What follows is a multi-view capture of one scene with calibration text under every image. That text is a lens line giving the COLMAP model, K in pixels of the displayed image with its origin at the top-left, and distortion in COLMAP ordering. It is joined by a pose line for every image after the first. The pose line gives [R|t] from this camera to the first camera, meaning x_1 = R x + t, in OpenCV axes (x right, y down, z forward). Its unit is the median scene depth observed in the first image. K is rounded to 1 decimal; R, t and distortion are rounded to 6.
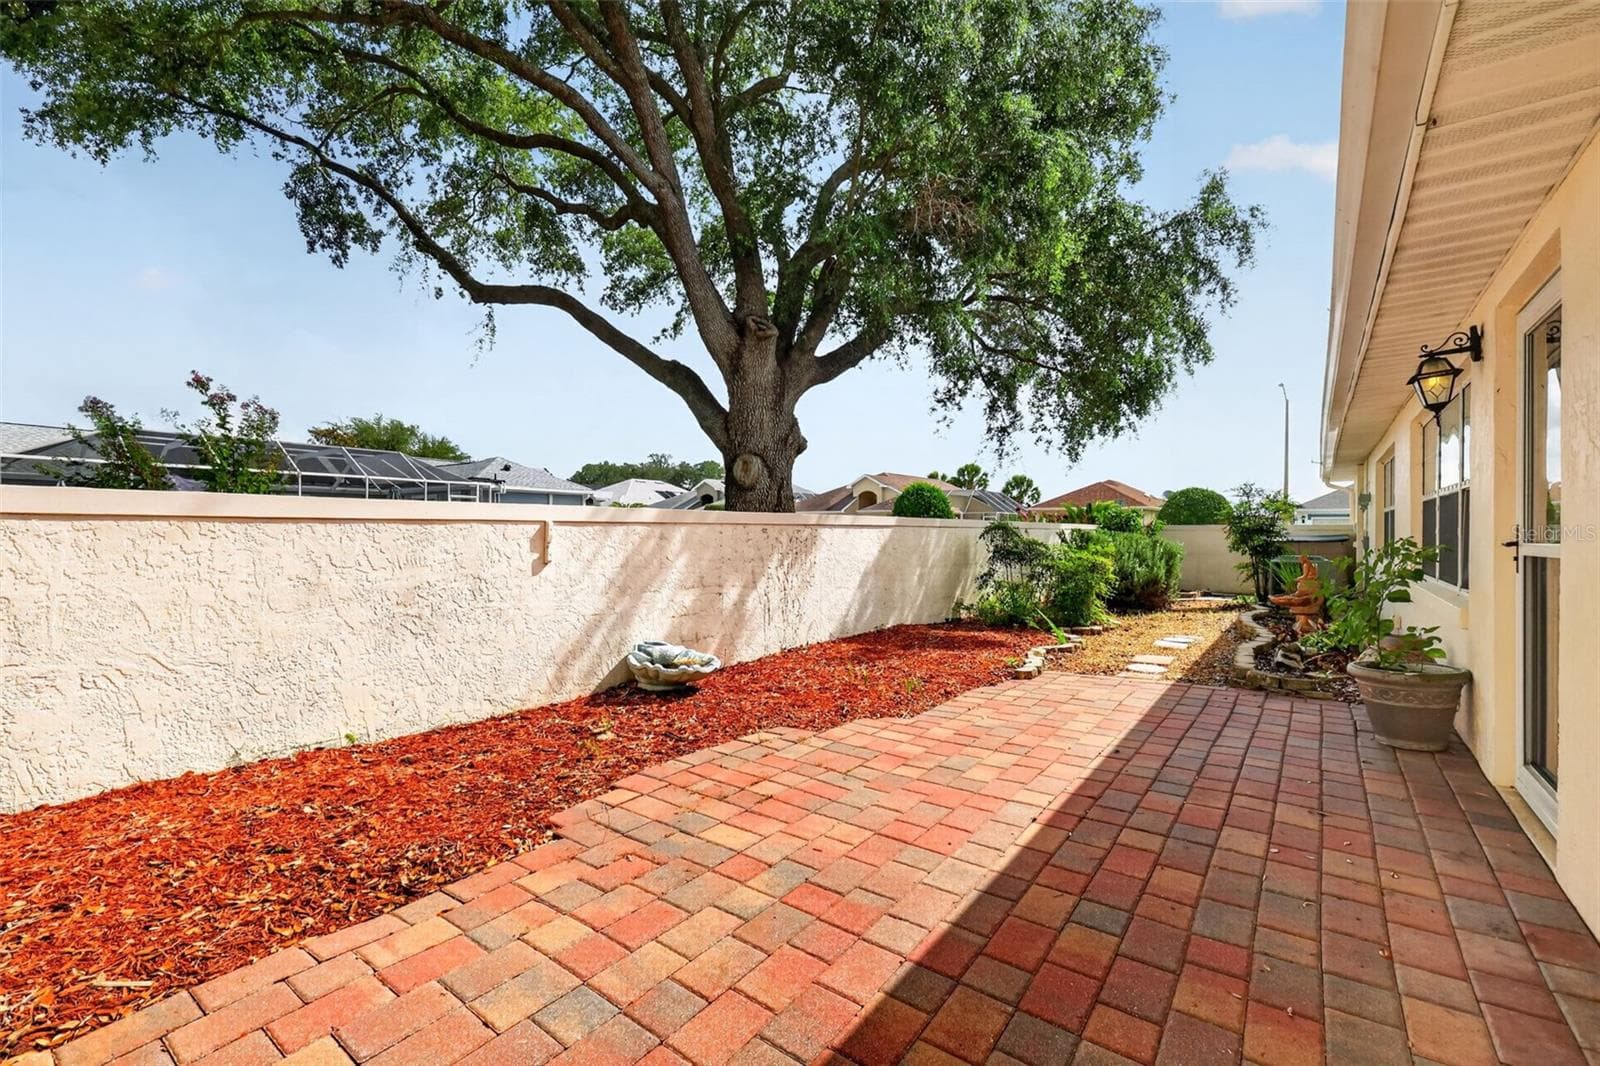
lens RADIAL K [[694.7, 0, 805.6], [0, 694.7, 527.6], [0, 0, 1]] dist [0.002052, 0.000073]
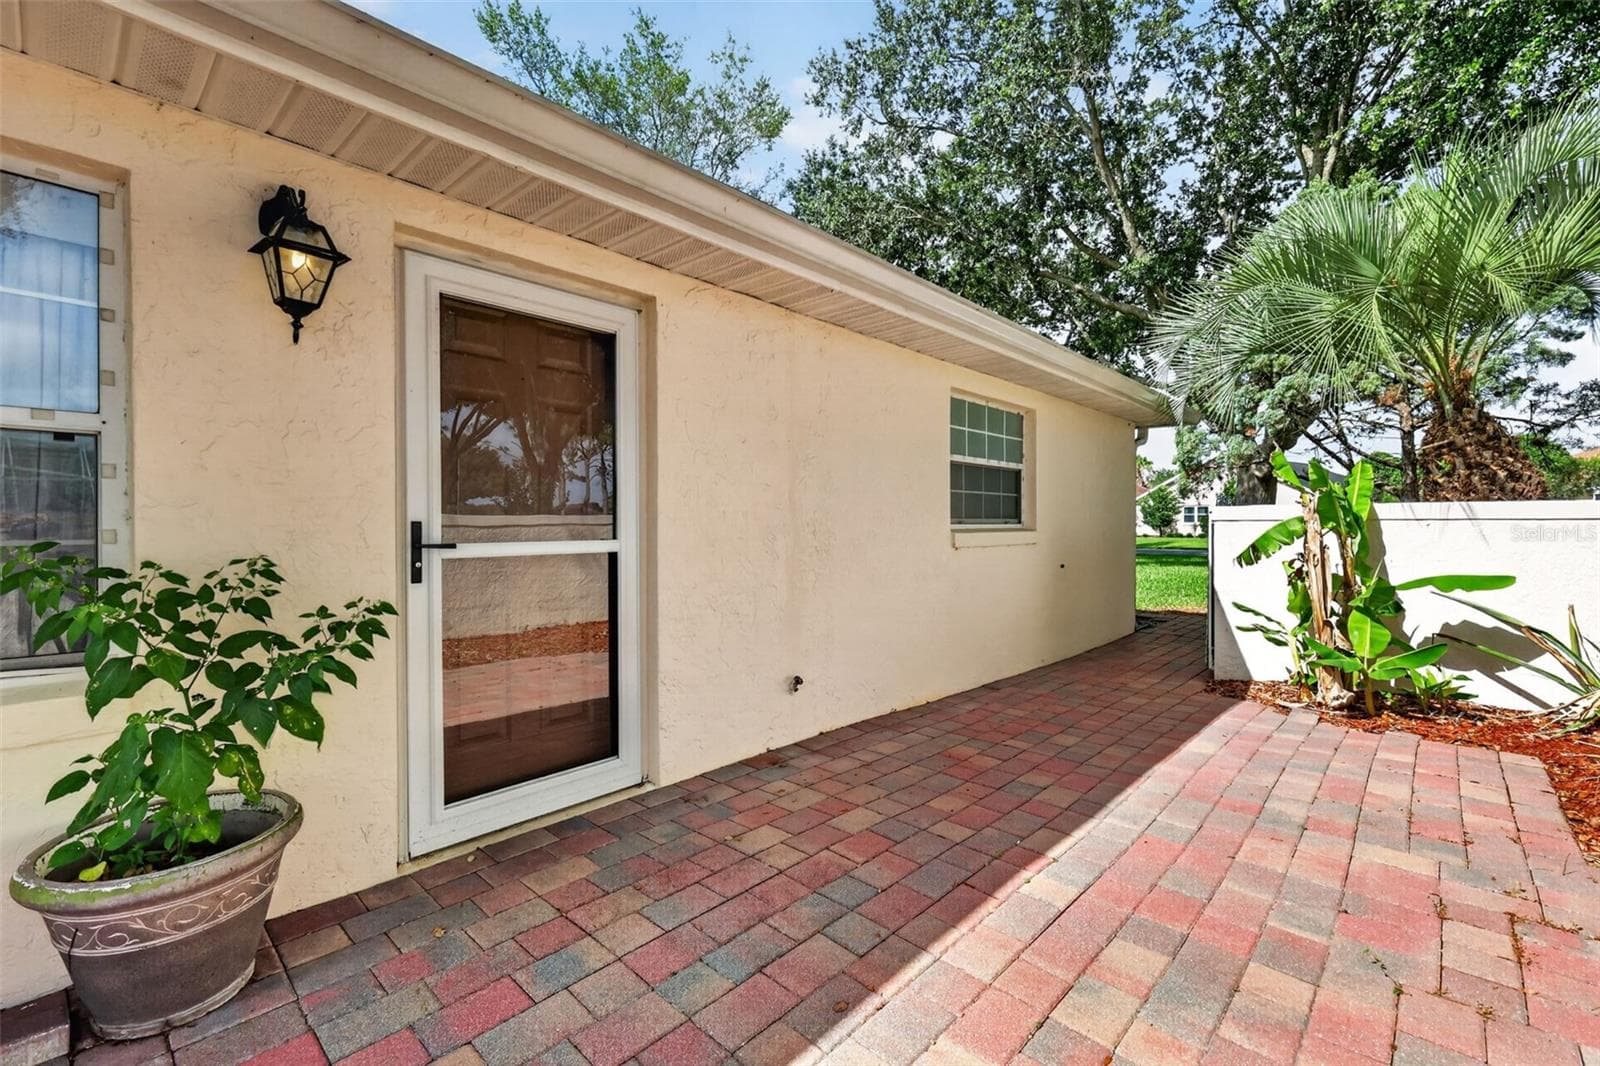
lens RADIAL K [[694.7, 0, 805.6], [0, 694.7, 527.6], [0, 0, 1]] dist [0.002052, 0.000073]
pose [[-0.994096, -0.004527, 0.108405, 0.591877], [-0.004629, 0.999989, -0.000691, 0.004126], [-0.108401, -0.001189, -0.994107, 2.062175]]
